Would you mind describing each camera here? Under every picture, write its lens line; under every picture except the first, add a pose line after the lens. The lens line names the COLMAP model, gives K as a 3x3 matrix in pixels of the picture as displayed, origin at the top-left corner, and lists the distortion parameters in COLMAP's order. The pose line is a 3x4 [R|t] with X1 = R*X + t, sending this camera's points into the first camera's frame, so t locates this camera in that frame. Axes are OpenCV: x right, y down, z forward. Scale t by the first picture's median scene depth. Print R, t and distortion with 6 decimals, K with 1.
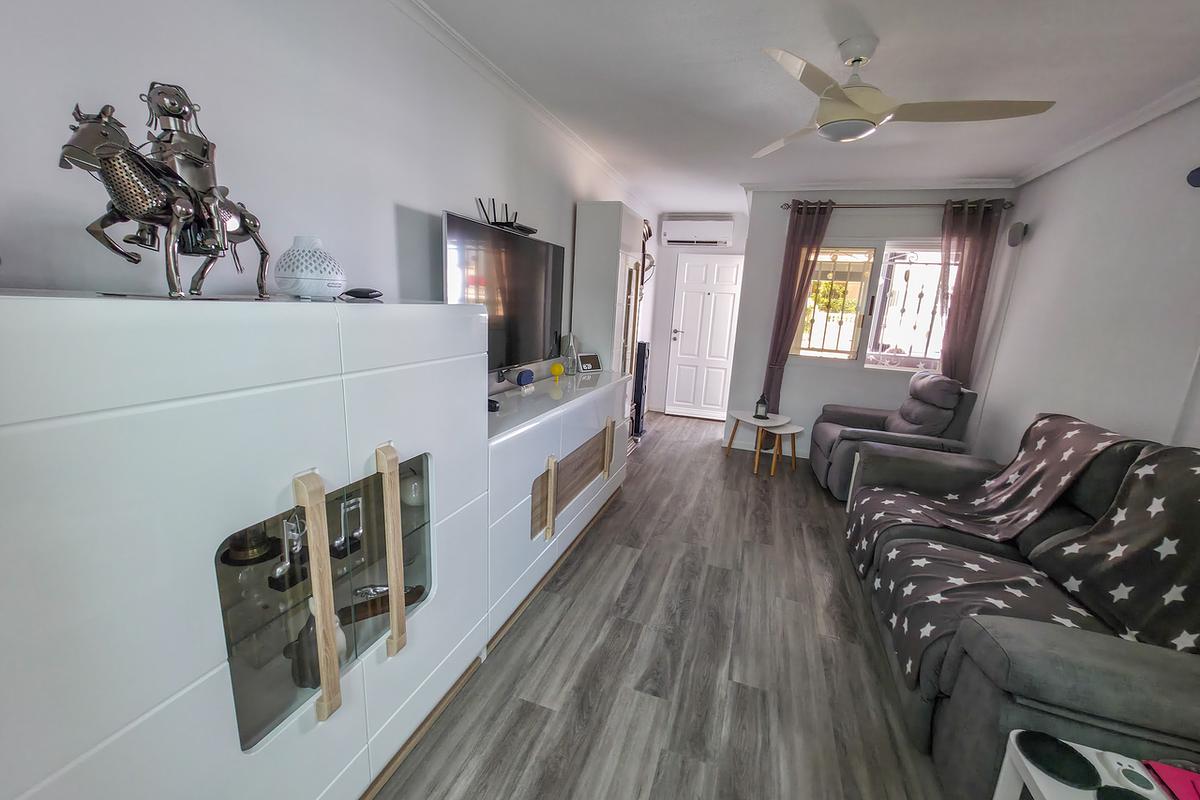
lens RADIAL K [[476.9, 0, 602.4], [0, 476.9, 409.0], [0, 0, 1]] dist [0.000783, -0.000429]
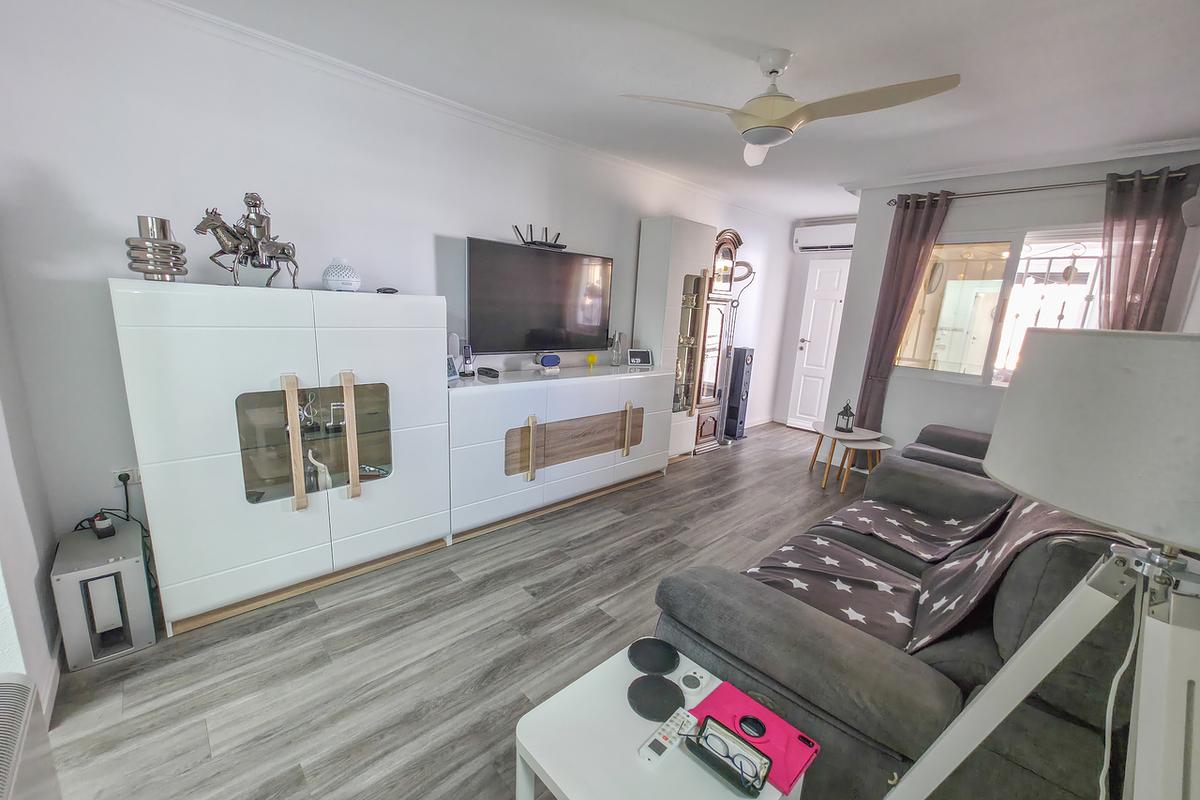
lens RADIAL K [[476.9, 0, 602.4], [0, 476.9, 409.0], [0, 0, 1]] dist [0.000783, -0.000429]
pose [[0.885979, 0.093782, -0.454144, 0.606108], [-0.108834, 0.994035, -0.007051, 0.061612], [0.450774, 0.055673, 0.890901, -0.075265]]
